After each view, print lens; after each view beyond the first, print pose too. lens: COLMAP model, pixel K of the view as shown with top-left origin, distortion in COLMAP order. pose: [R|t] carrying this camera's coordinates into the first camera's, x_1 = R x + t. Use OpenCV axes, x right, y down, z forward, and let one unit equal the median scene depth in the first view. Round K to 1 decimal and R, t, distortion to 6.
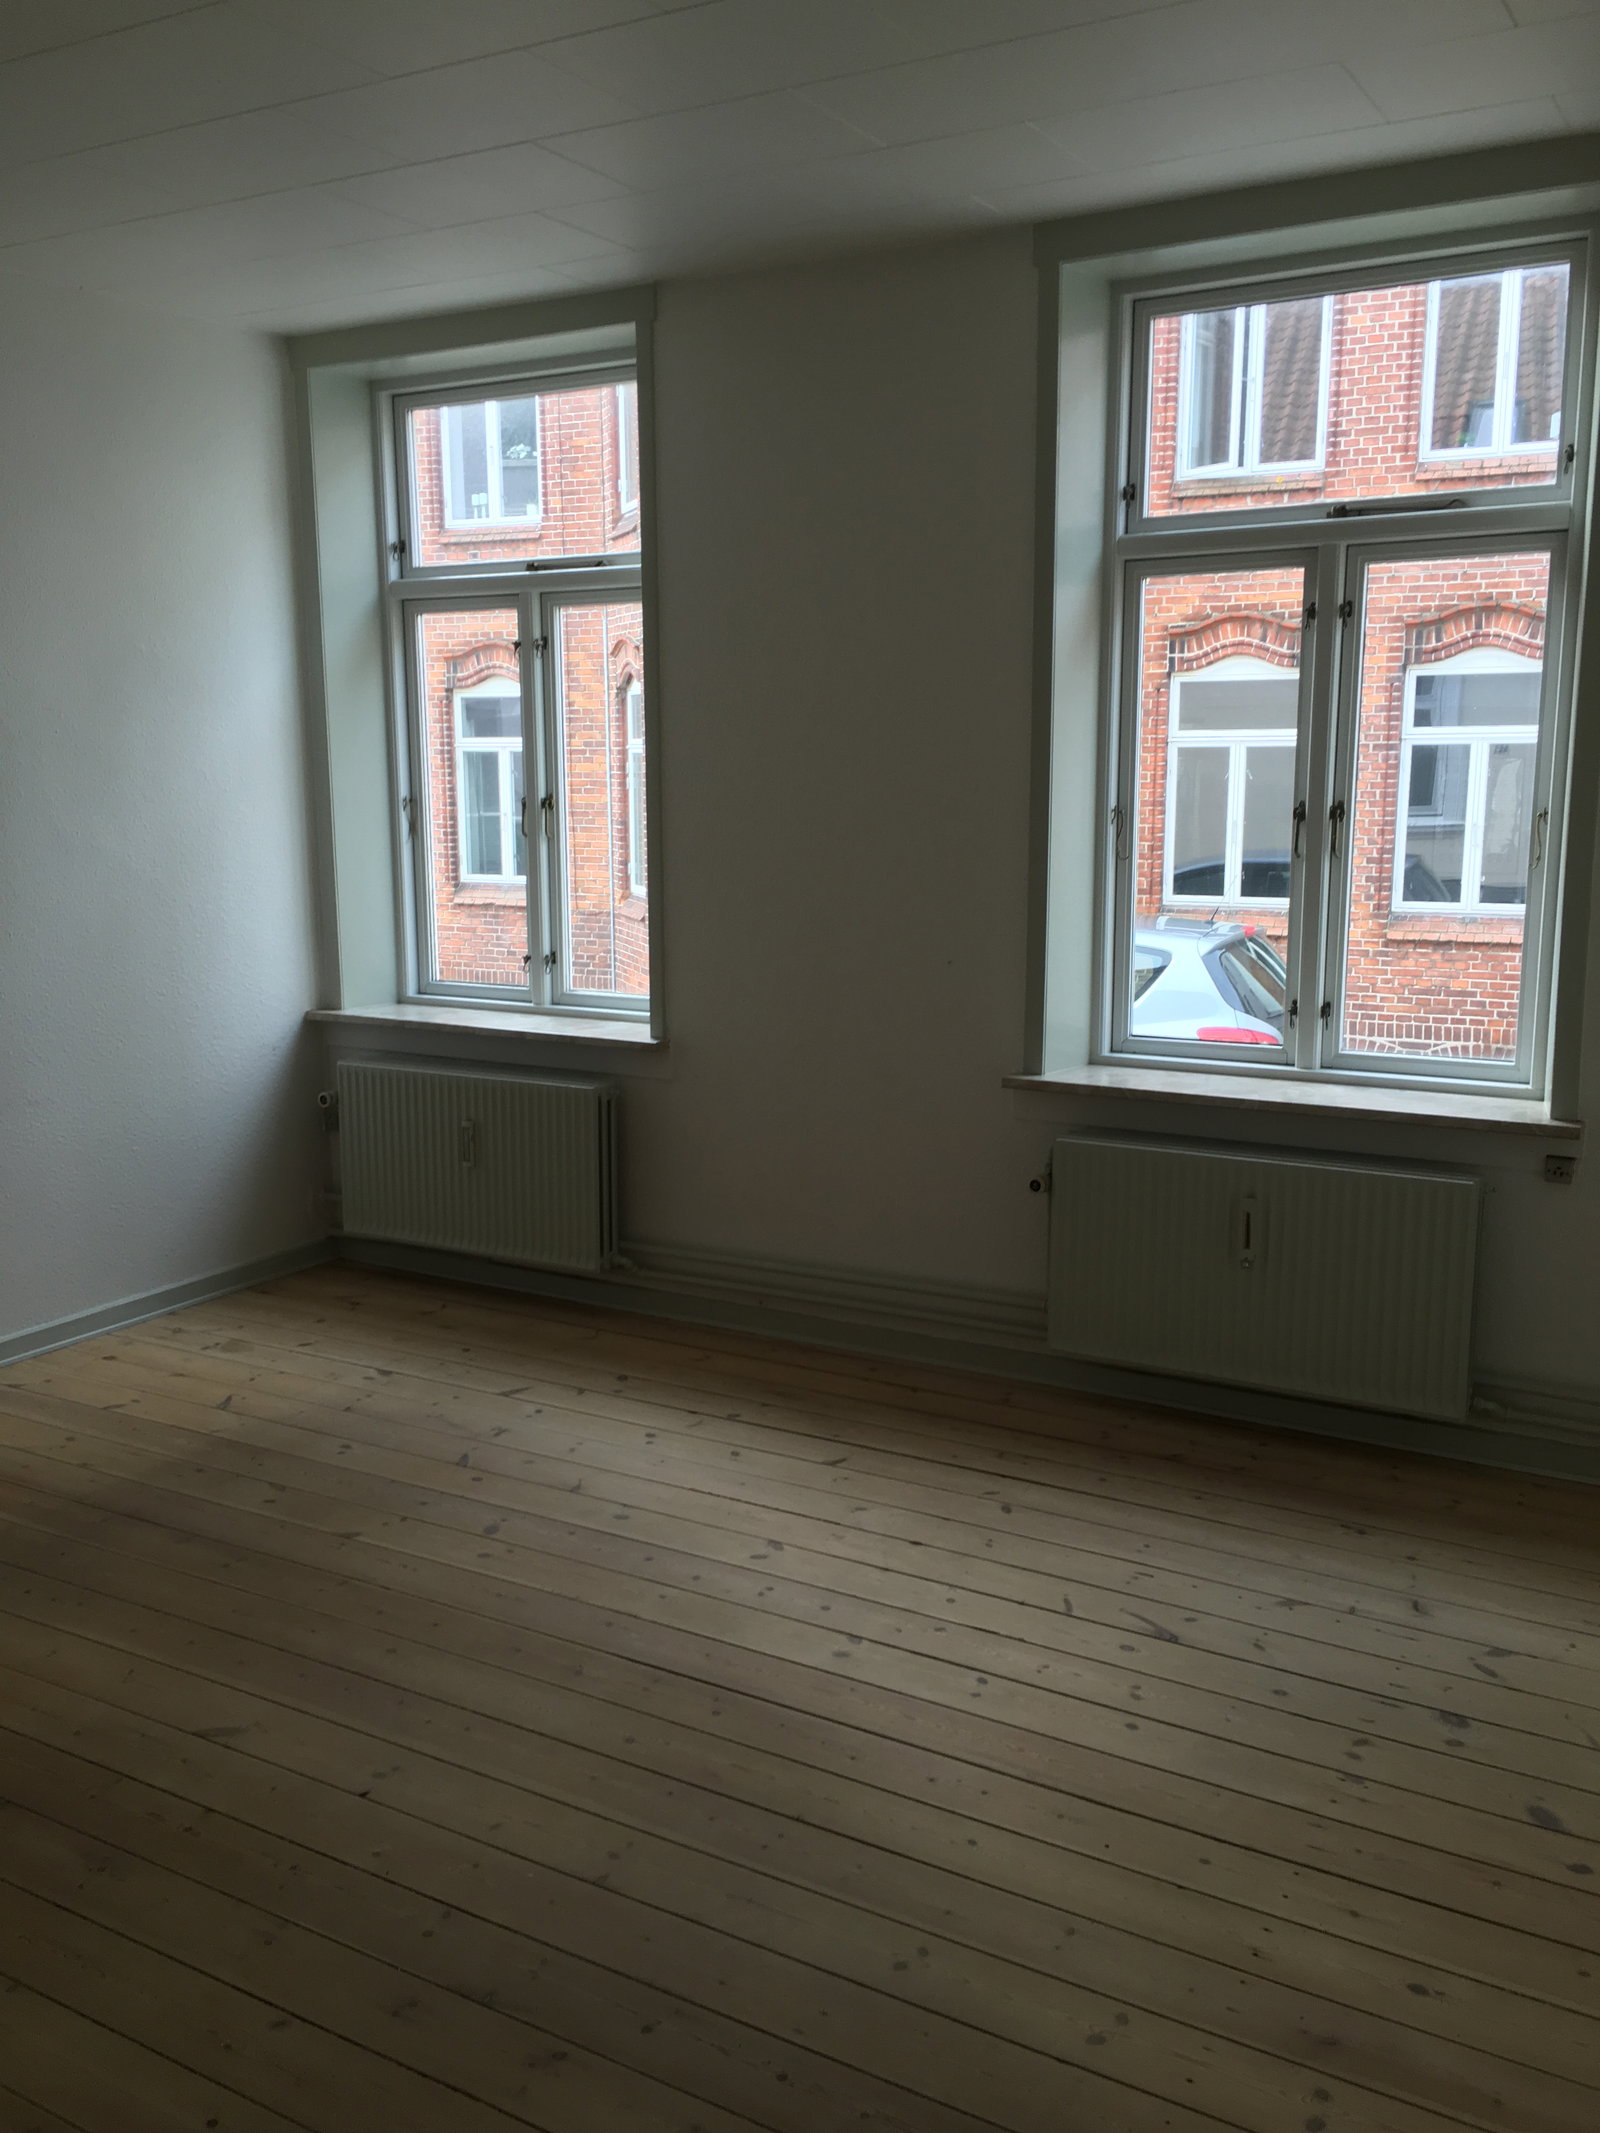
lens RADIAL K [[1803.4, 0, 800.5], [0, 1803.4, 1063.8], [0, 0, 1]] dist [0.080754, -0.097998]
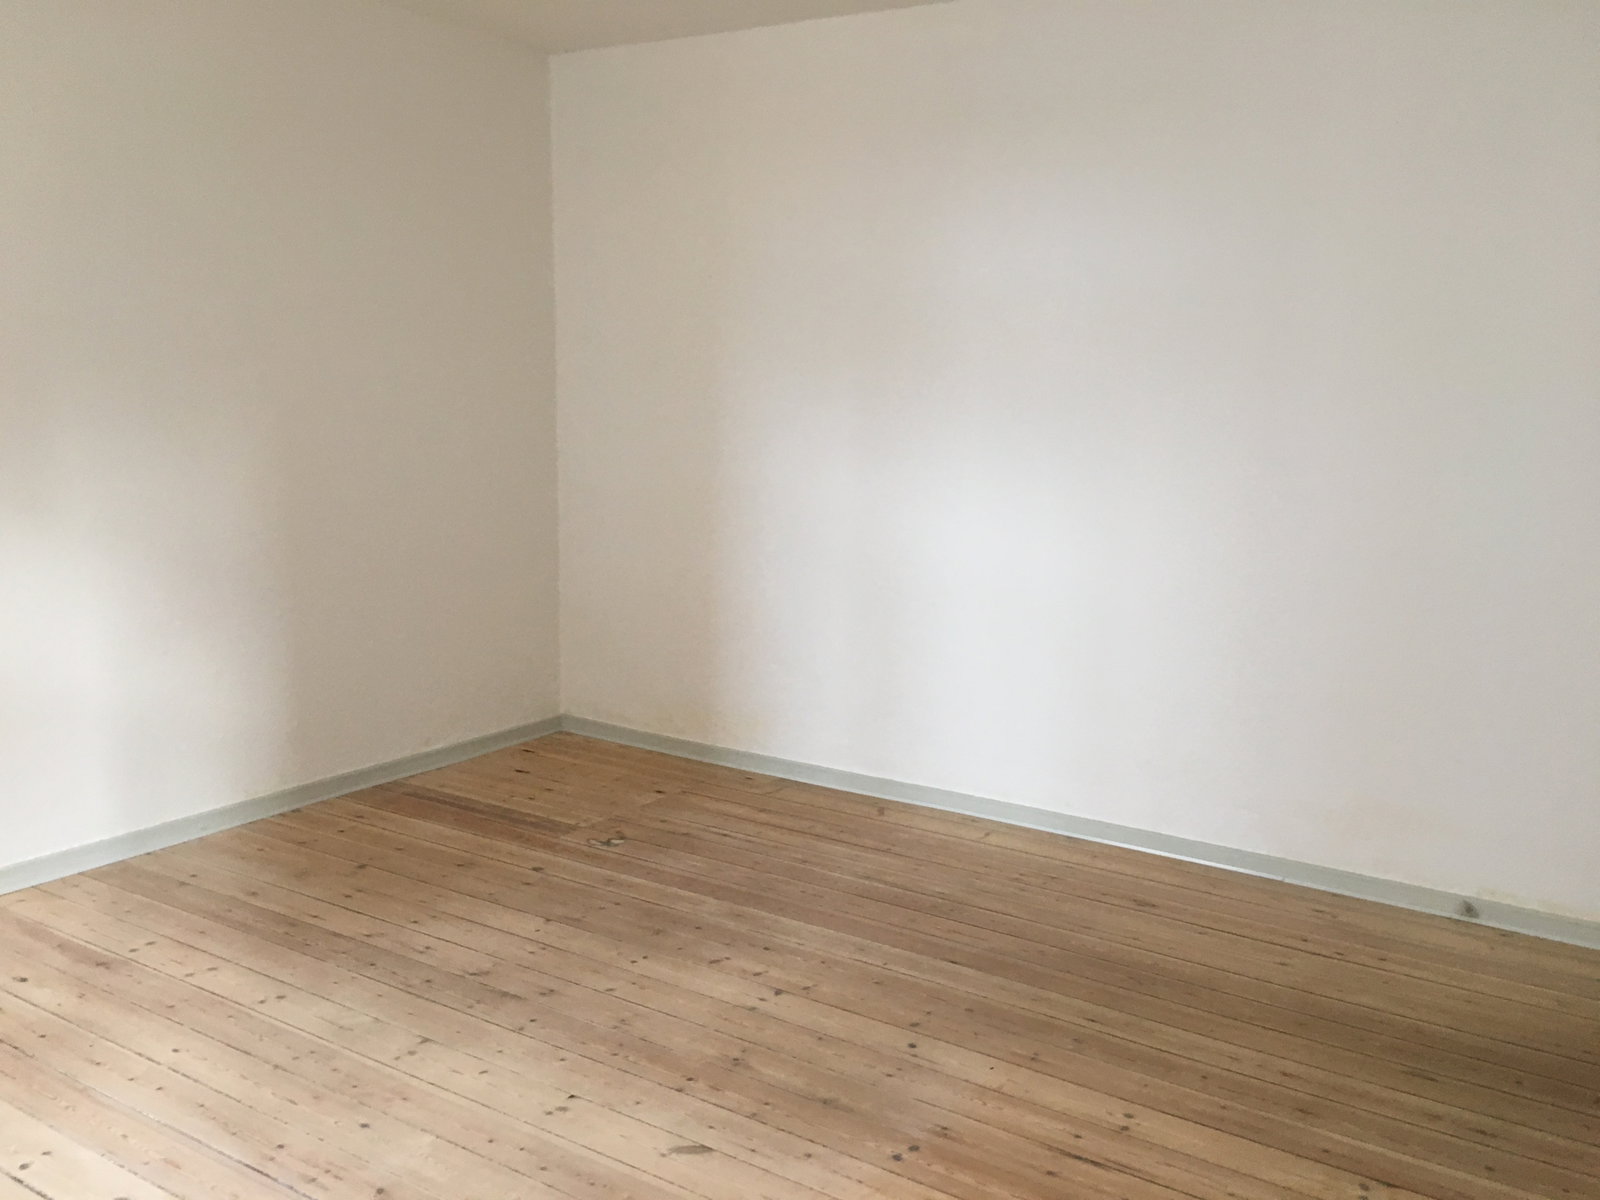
lens RADIAL K [[1352.7, 0, 789.4], [0, 1352.7, 691.9], [0, 0, 1]] dist [0.080754, -0.097998]
pose [[-0.998089, -0.033671, 0.051821, -0.362421], [-0.010778, 0.920527, 0.390531, -0.234043], [-0.060852, 0.389226, -0.919130, 1.476784]]
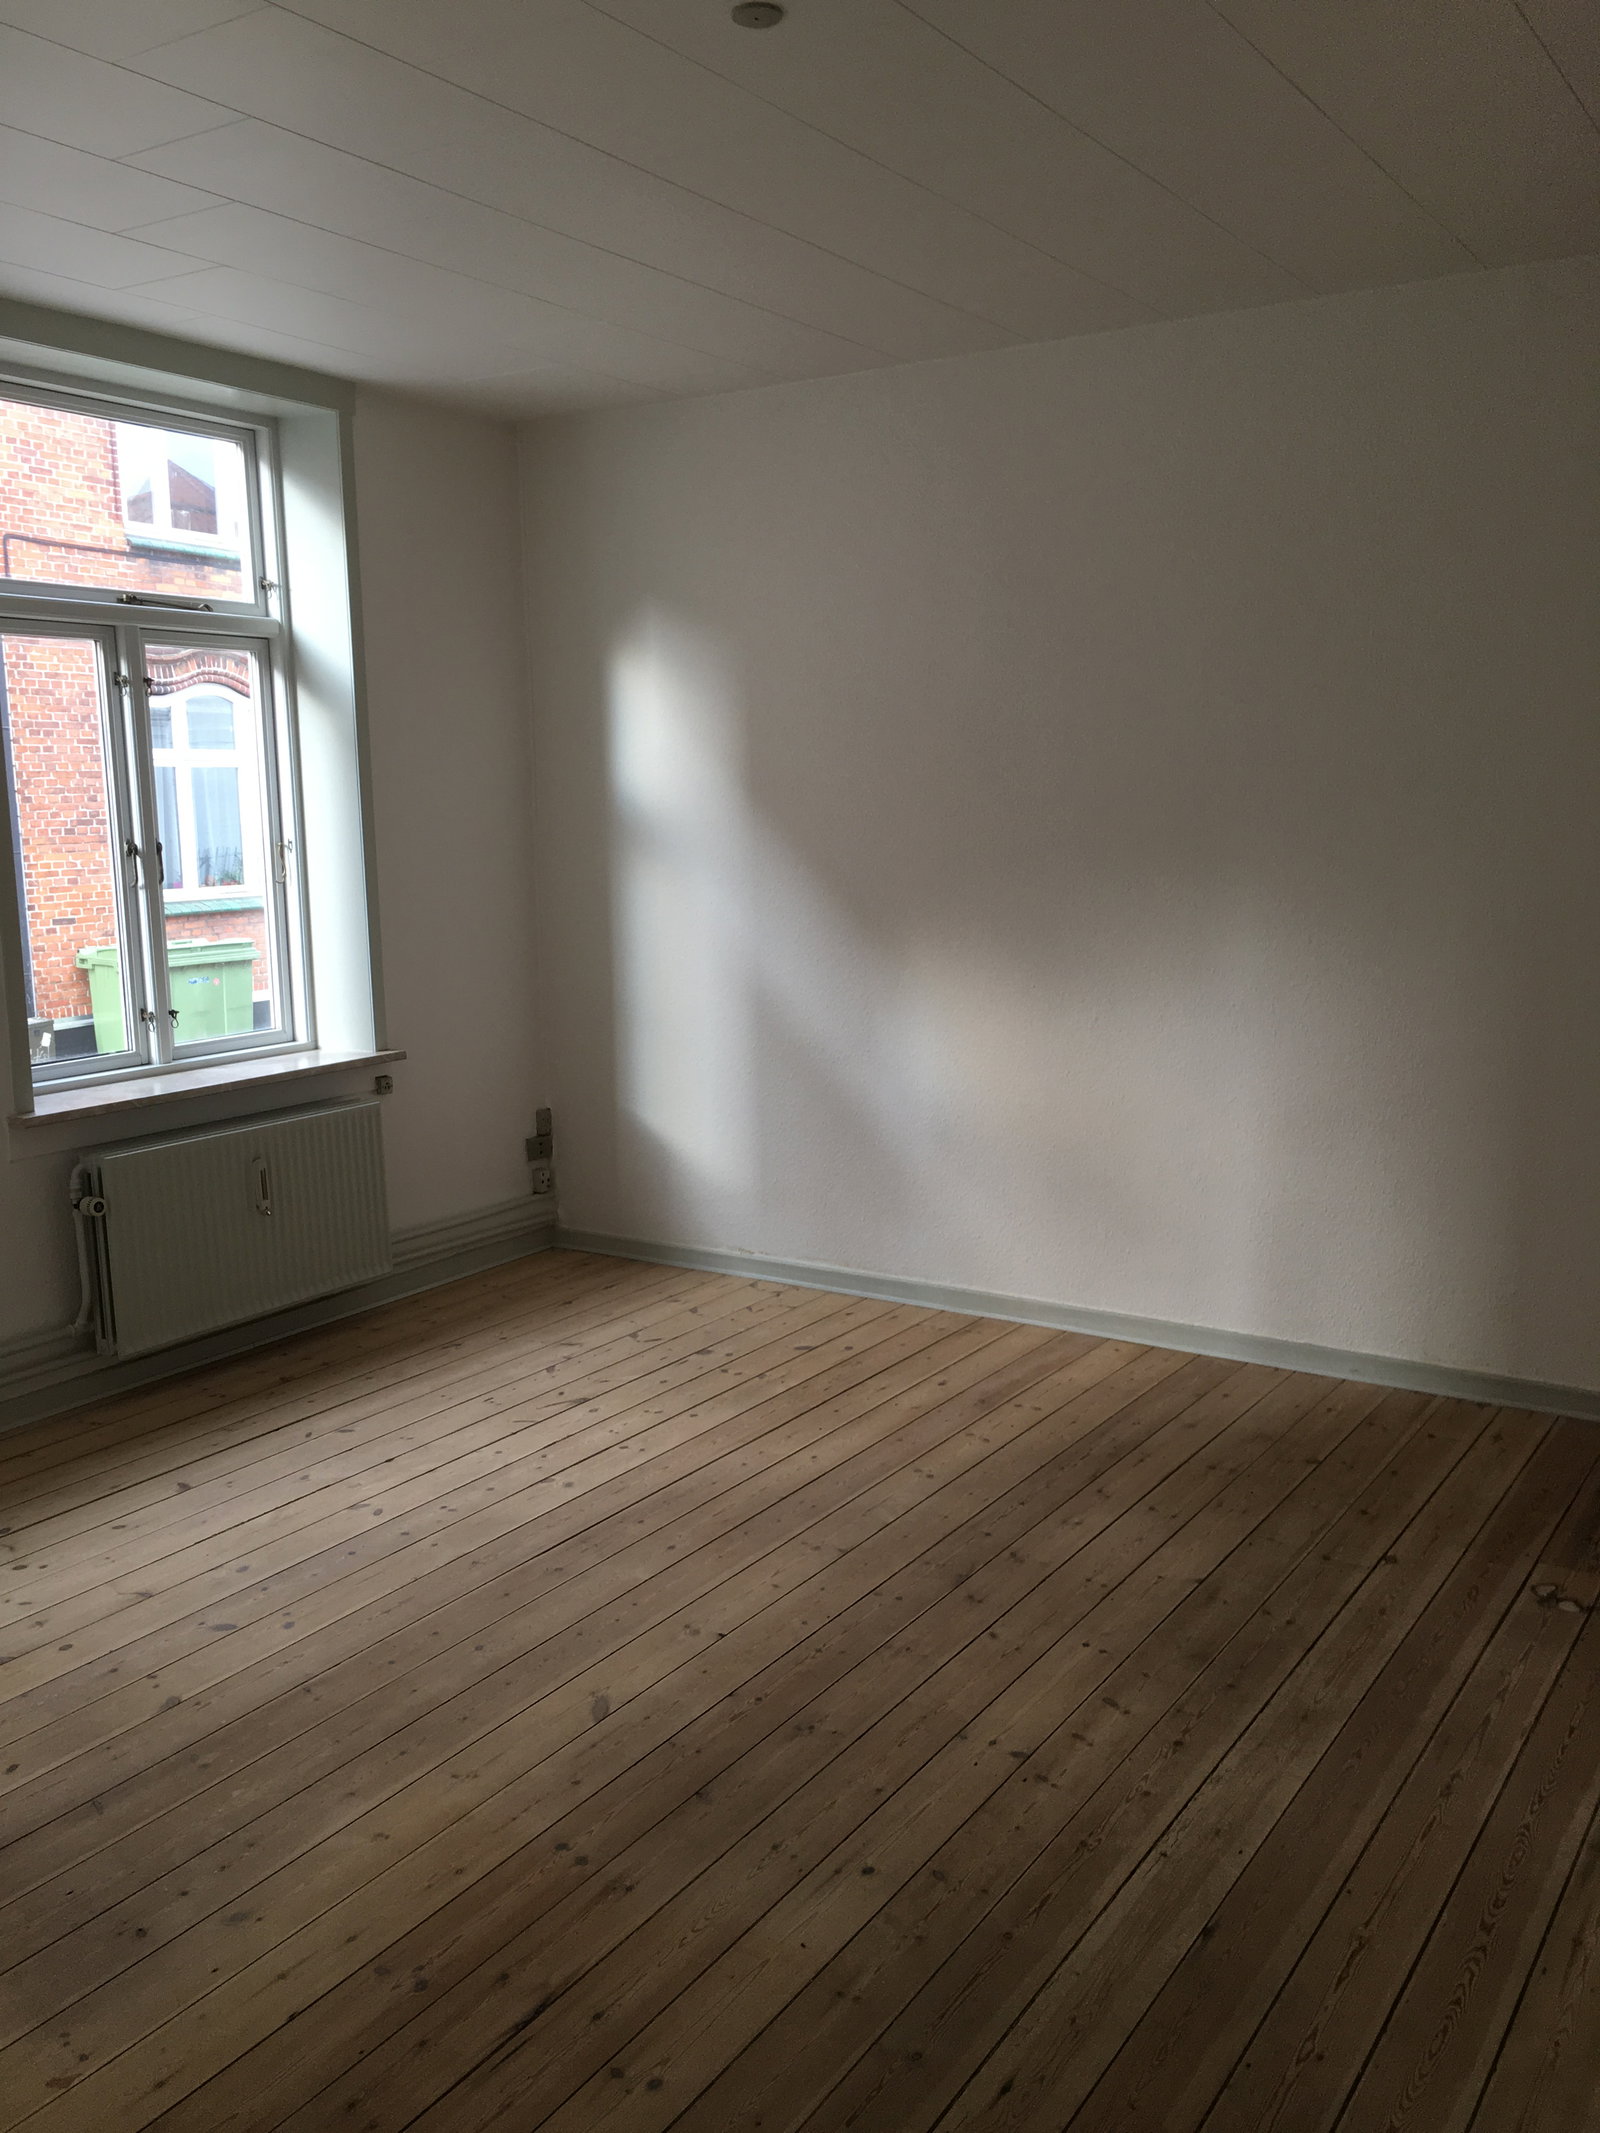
lens RADIAL K [[1803.4, 0, 800.5], [0, 1803.4, 1063.8], [0, 0, 1]] dist [0.080754, -0.097998]
pose [[0.062828, -0.149399, 0.986779, -1.119712], [0.185583, 0.973237, 0.135533, -0.104422], [-0.980618, 0.174614, 0.088872, 0.626710]]
